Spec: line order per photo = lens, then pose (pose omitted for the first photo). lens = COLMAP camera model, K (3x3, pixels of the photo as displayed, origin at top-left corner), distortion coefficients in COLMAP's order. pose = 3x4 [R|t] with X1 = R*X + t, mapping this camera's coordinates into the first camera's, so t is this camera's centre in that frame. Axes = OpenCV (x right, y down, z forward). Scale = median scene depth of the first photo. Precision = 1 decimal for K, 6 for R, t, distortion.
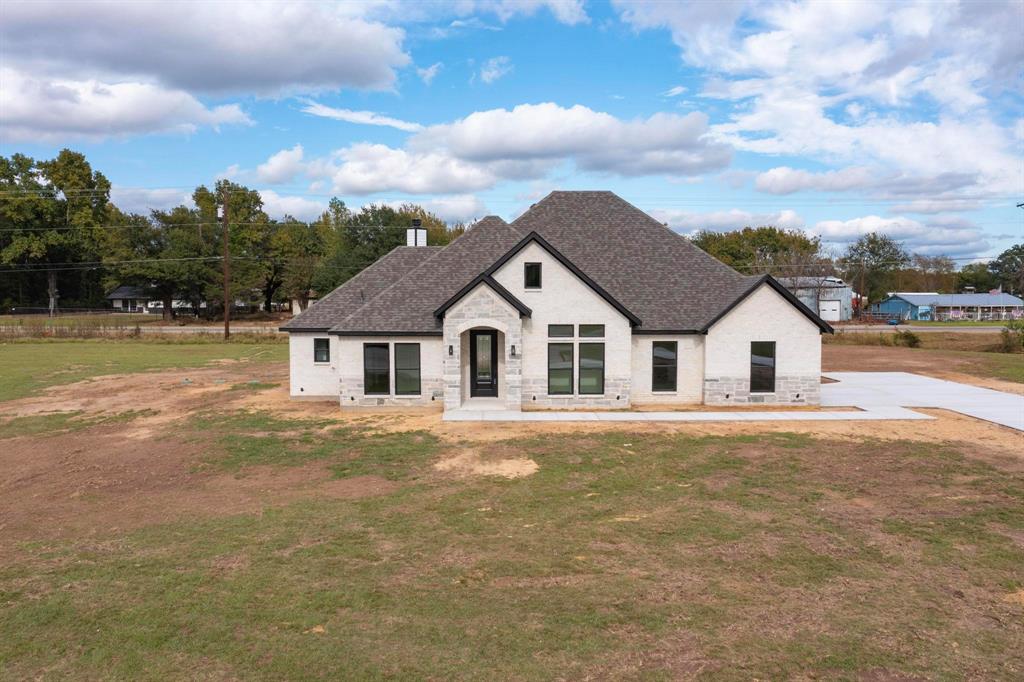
lens RADIAL K [[820.8, 0, 514.7], [0, 820.8, 318.4], [0, 0, 1]] dist [-0.016936, -0.012857]
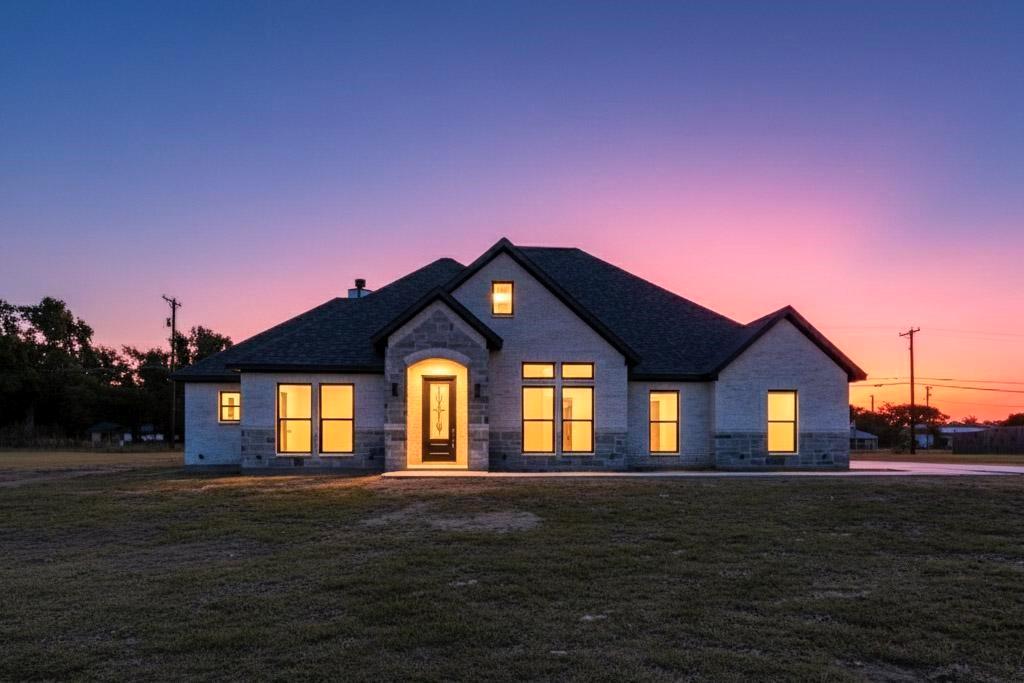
lens RADIAL K [[633.0, 0, 517.5], [0, 633.0, 429.2], [0, 0, 1]] dist [-0.005800, 0.004911]
pose [[0.994472, 0.003144, 0.104955, -0.026175], [0.002904, 0.998346, -0.057418, 0.103201], [-0.104962, 0.057405, 0.992818, 0.401352]]
